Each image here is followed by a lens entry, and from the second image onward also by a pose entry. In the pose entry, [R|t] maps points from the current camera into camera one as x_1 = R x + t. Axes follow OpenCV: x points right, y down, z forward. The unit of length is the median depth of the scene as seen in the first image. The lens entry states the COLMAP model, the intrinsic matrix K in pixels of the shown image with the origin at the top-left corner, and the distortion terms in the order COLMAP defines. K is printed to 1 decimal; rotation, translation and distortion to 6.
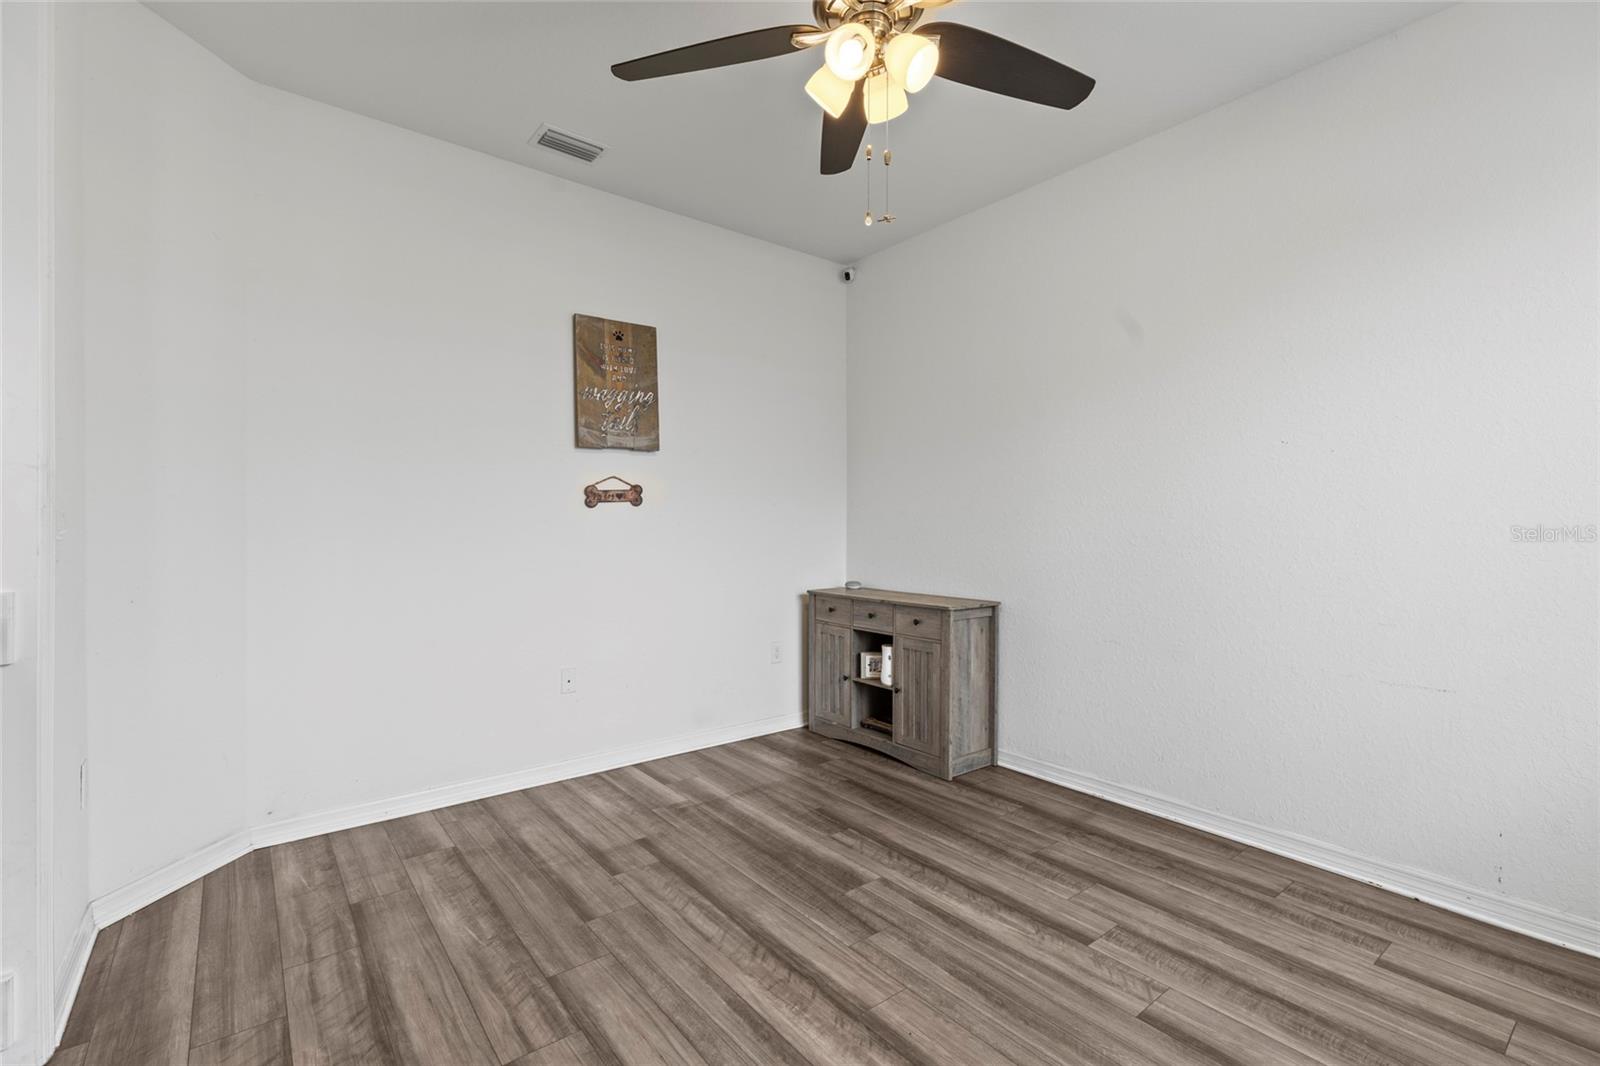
lens RADIAL K [[719.6, 0, 795.2], [0, 719.6, 523.8], [0, 0, 1]] dist [0.002620, -0.000090]
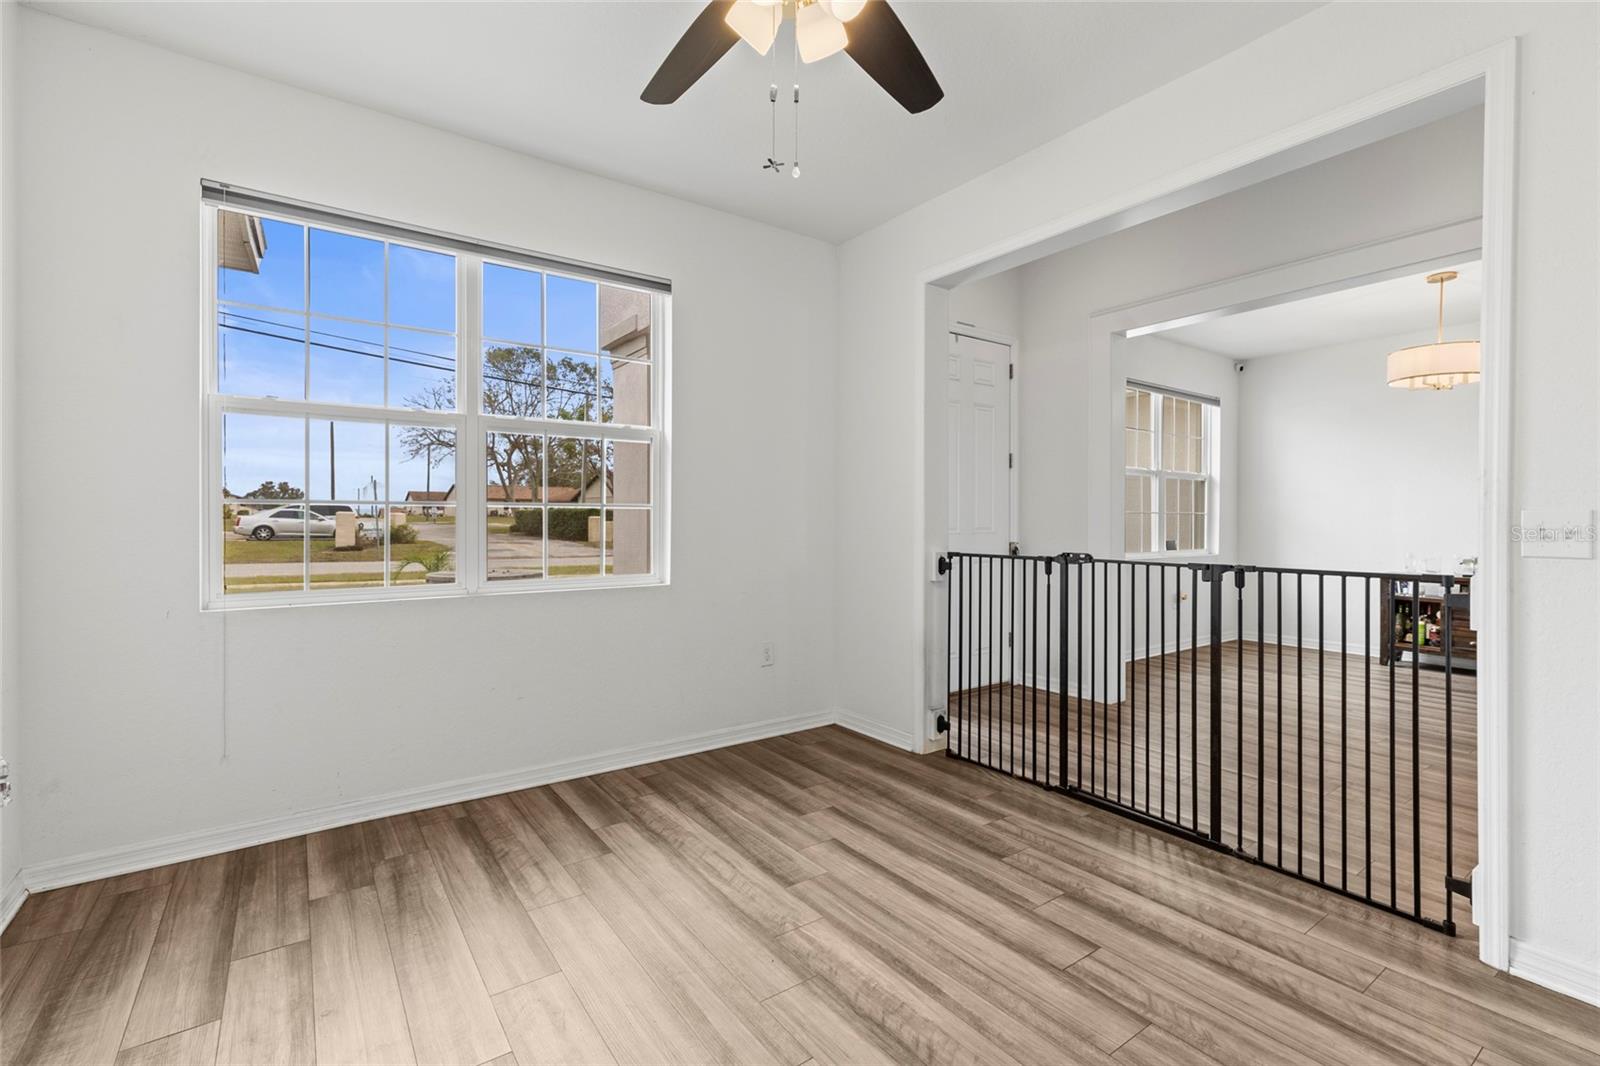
lens RADIAL K [[719.6, 0, 795.2], [0, 719.6, 523.8], [0, 0, 1]] dist [0.002620, -0.000090]
pose [[-0.998710, -0.002838, 0.050690, 0.059810], [-0.002694, 0.999992, 0.002908, 0.001447], [-0.050698, 0.002768, -0.998710, 1.944208]]
